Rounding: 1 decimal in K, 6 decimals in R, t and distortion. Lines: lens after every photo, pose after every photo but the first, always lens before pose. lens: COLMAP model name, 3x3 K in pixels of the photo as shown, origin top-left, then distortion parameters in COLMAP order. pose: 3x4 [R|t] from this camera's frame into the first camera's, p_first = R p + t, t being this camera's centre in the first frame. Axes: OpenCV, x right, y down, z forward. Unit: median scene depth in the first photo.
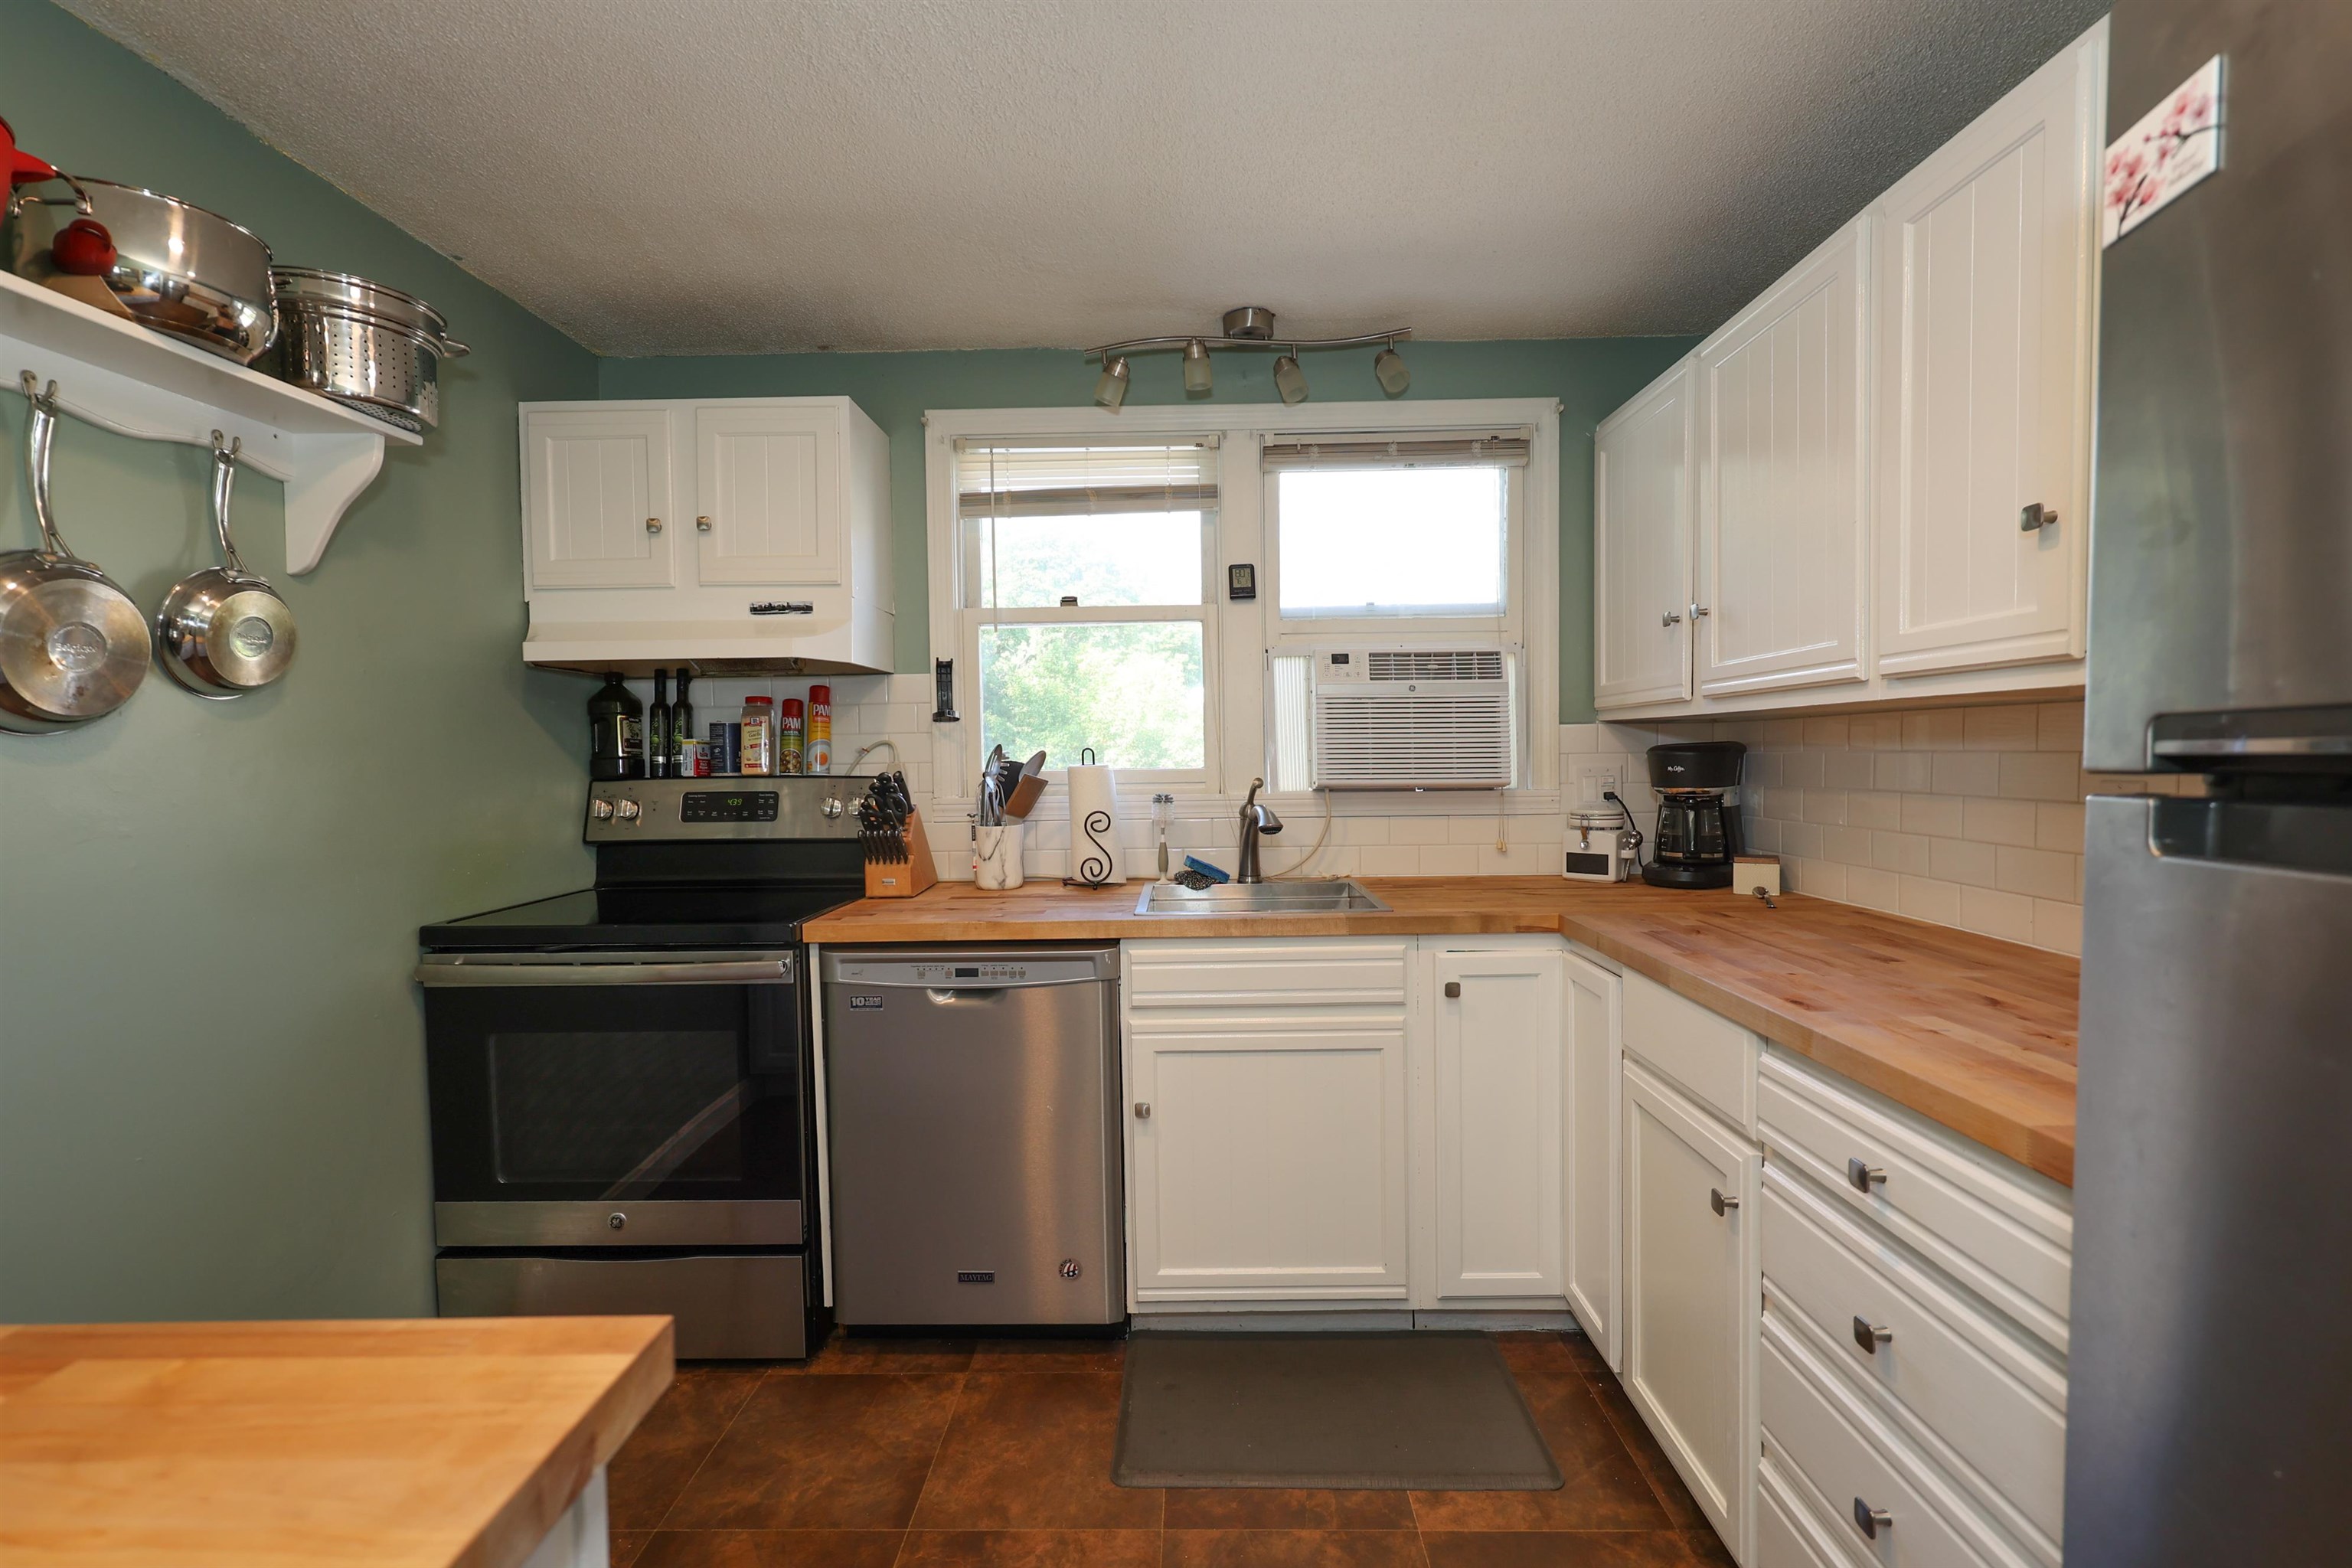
lens RADIAL K [[1001.7, 0, 1181.7], [0, 1001.7, 783.0], [0, 0, 1]] dist [0.002009, -0.000086]
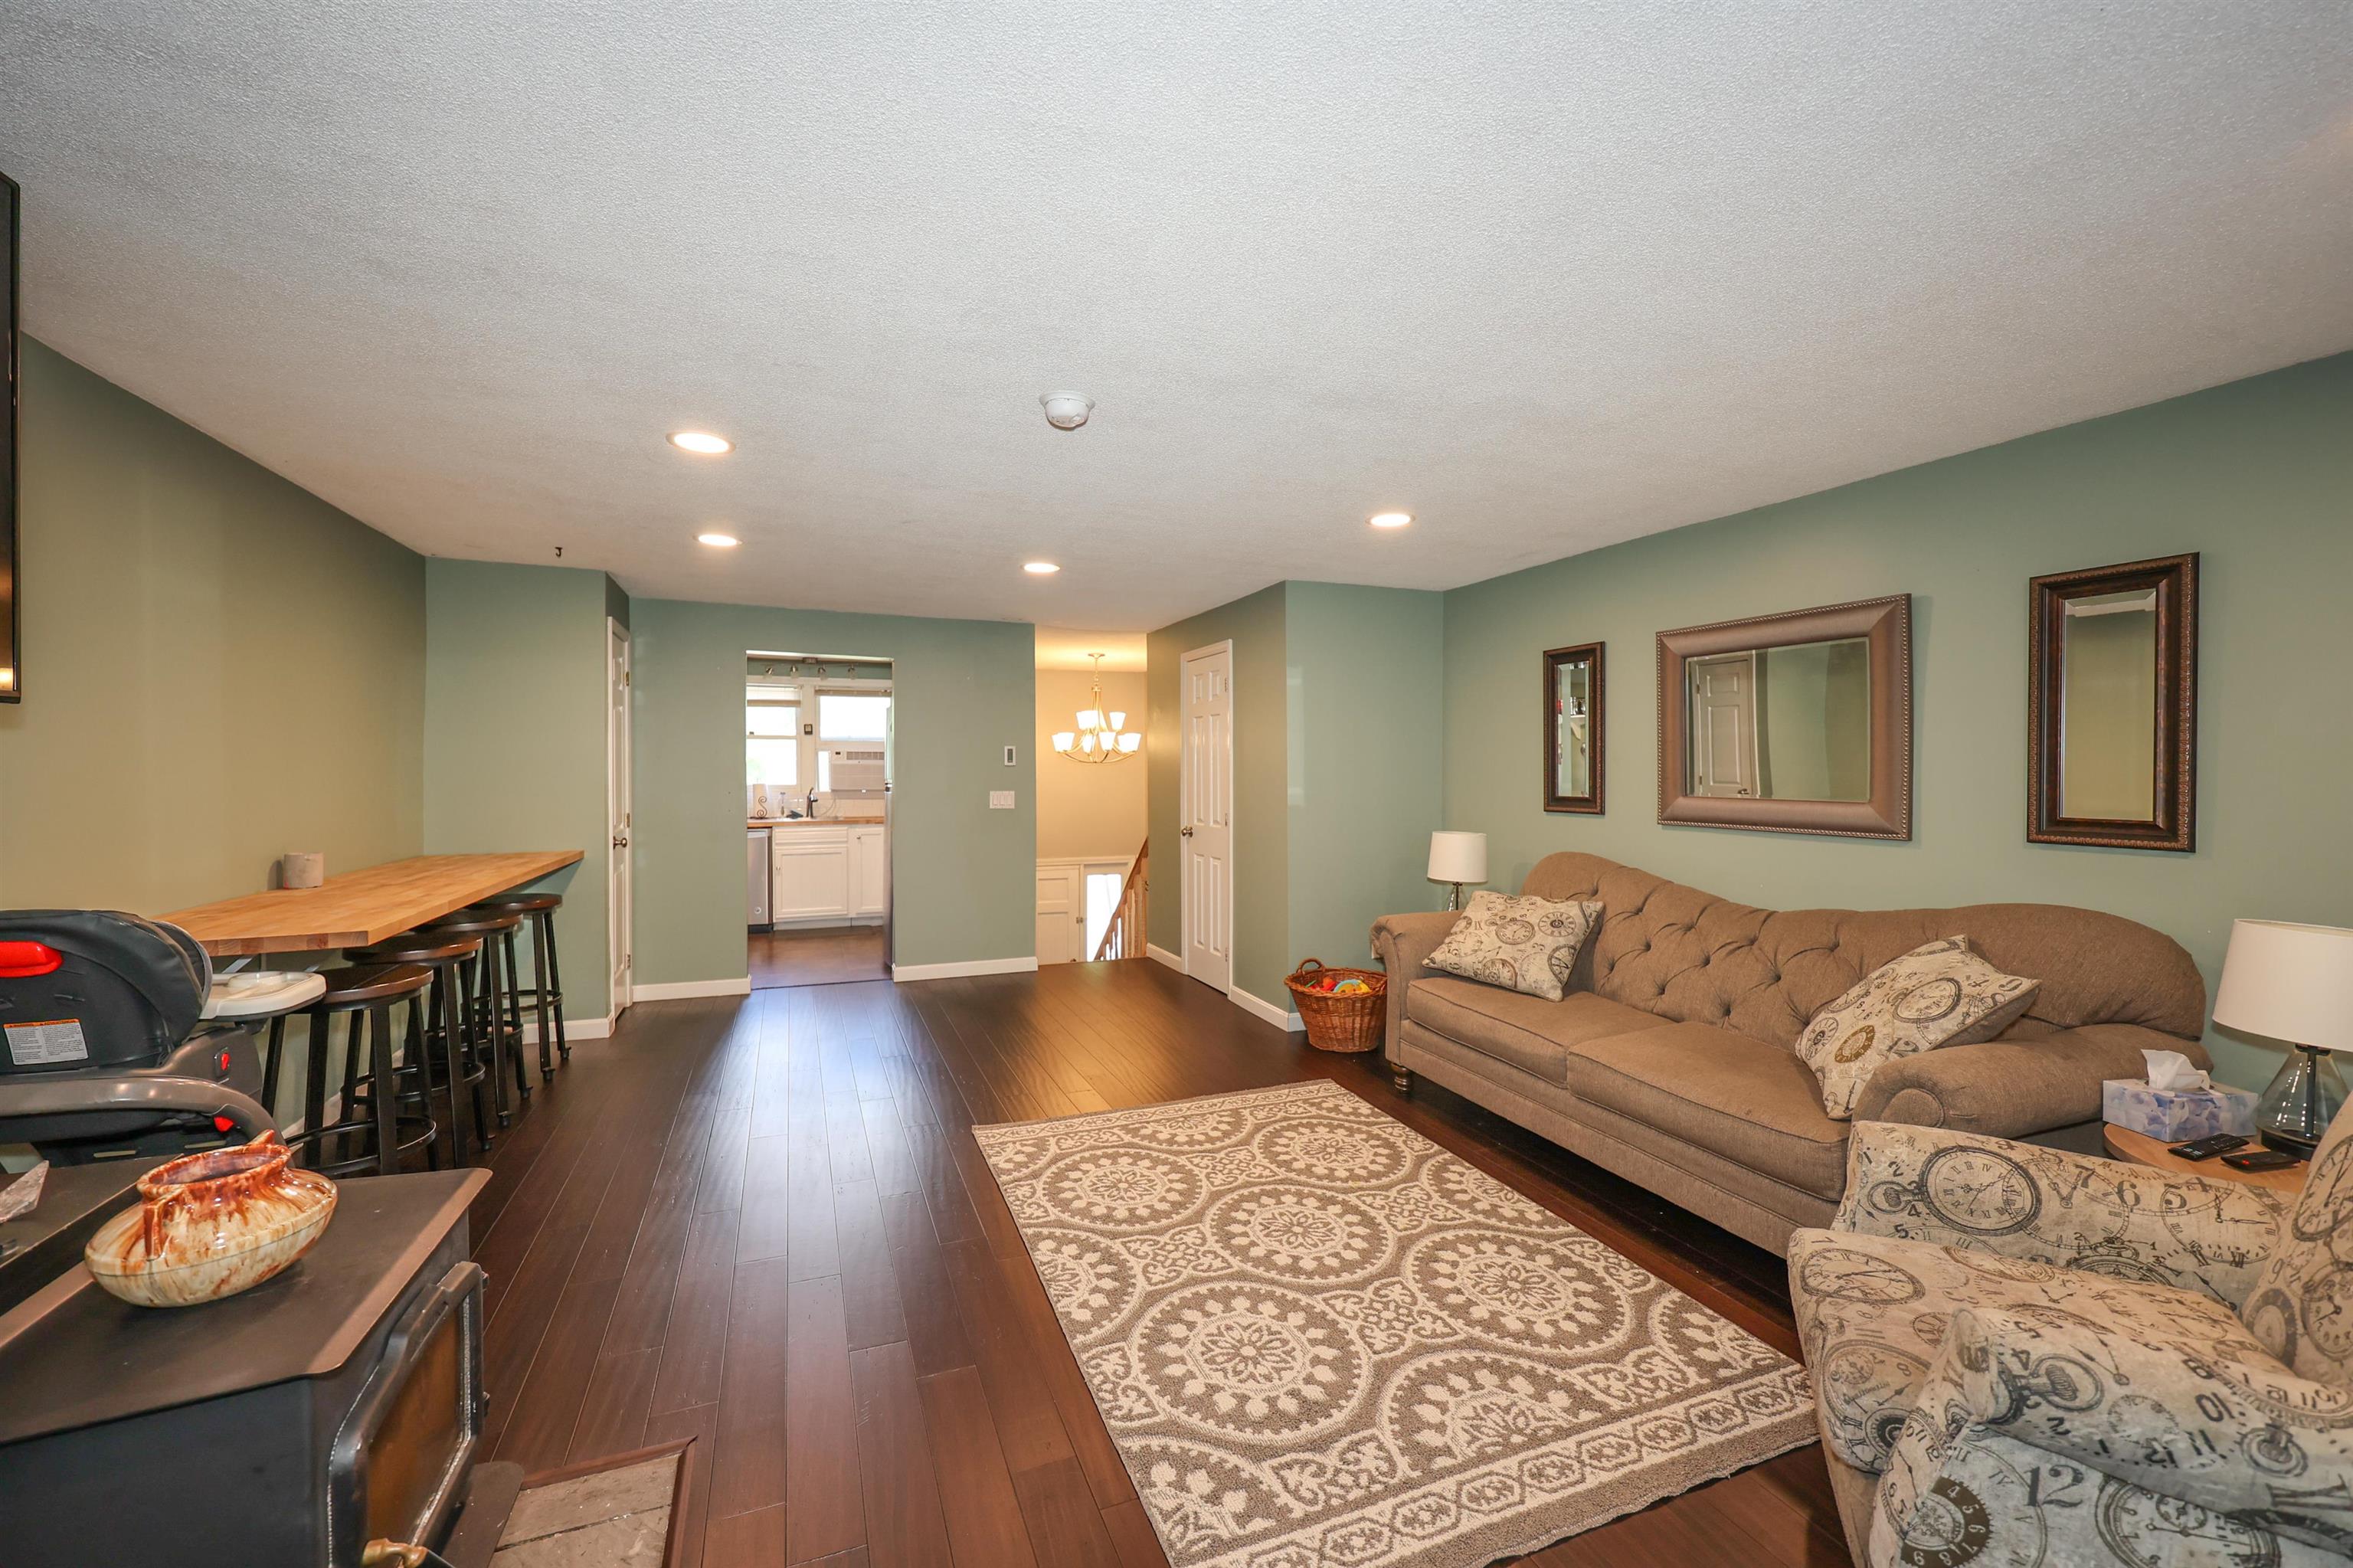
lens RADIAL K [[945.5, 0, 1170.6], [0, 945.5, 785.1], [0, 0, 1]] dist [0.000751, -0.000213]
pose [[0.923272, 0.006890, 0.384085, -0.038192], [0.000878, 0.999799, -0.020046, 0.055905], [-0.384146, 0.018845, 0.923080, -2.544927]]
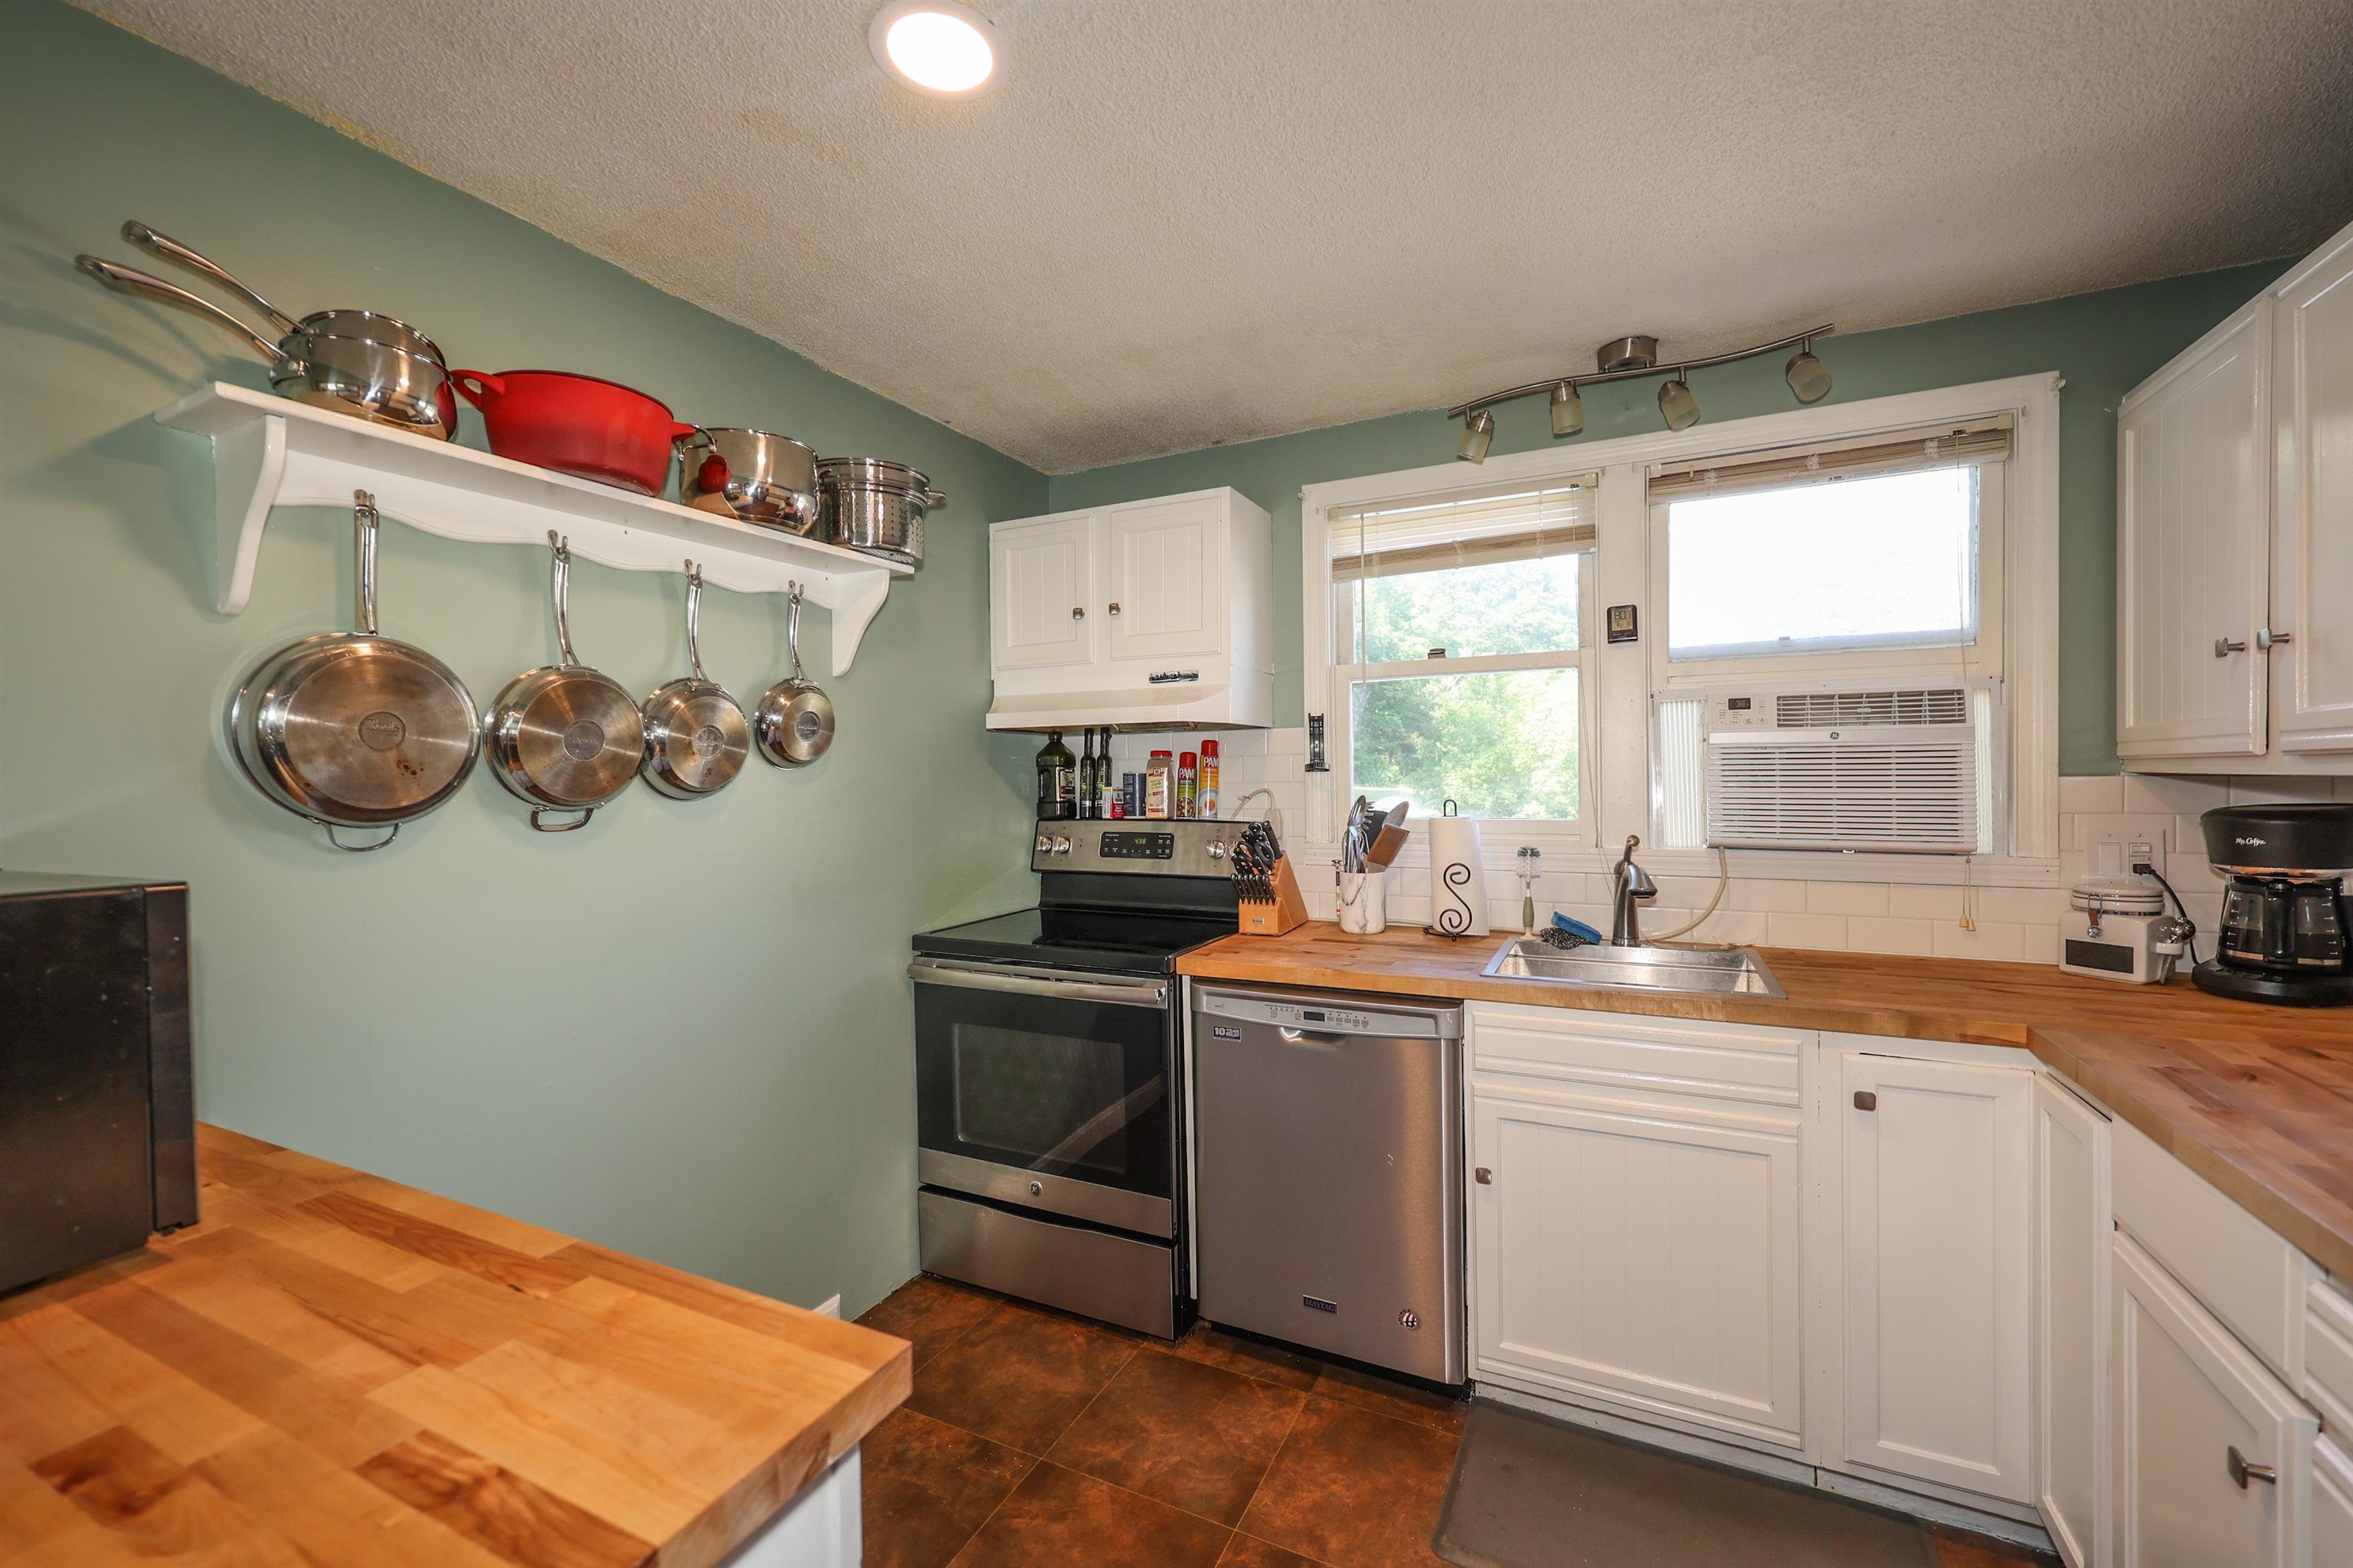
lens RADIAL K [[949.7, 0, 1178.7], [0, 949.7, 787.8], [0, 0, 1]] dist [0.003110, 0.000003]
pose [[0.904947, 0.008219, -0.425444, 0.067624], [-0.013308, 0.999871, -0.008991, -0.034905], [0.425315, 0.013798, 0.904940, 0.014736]]
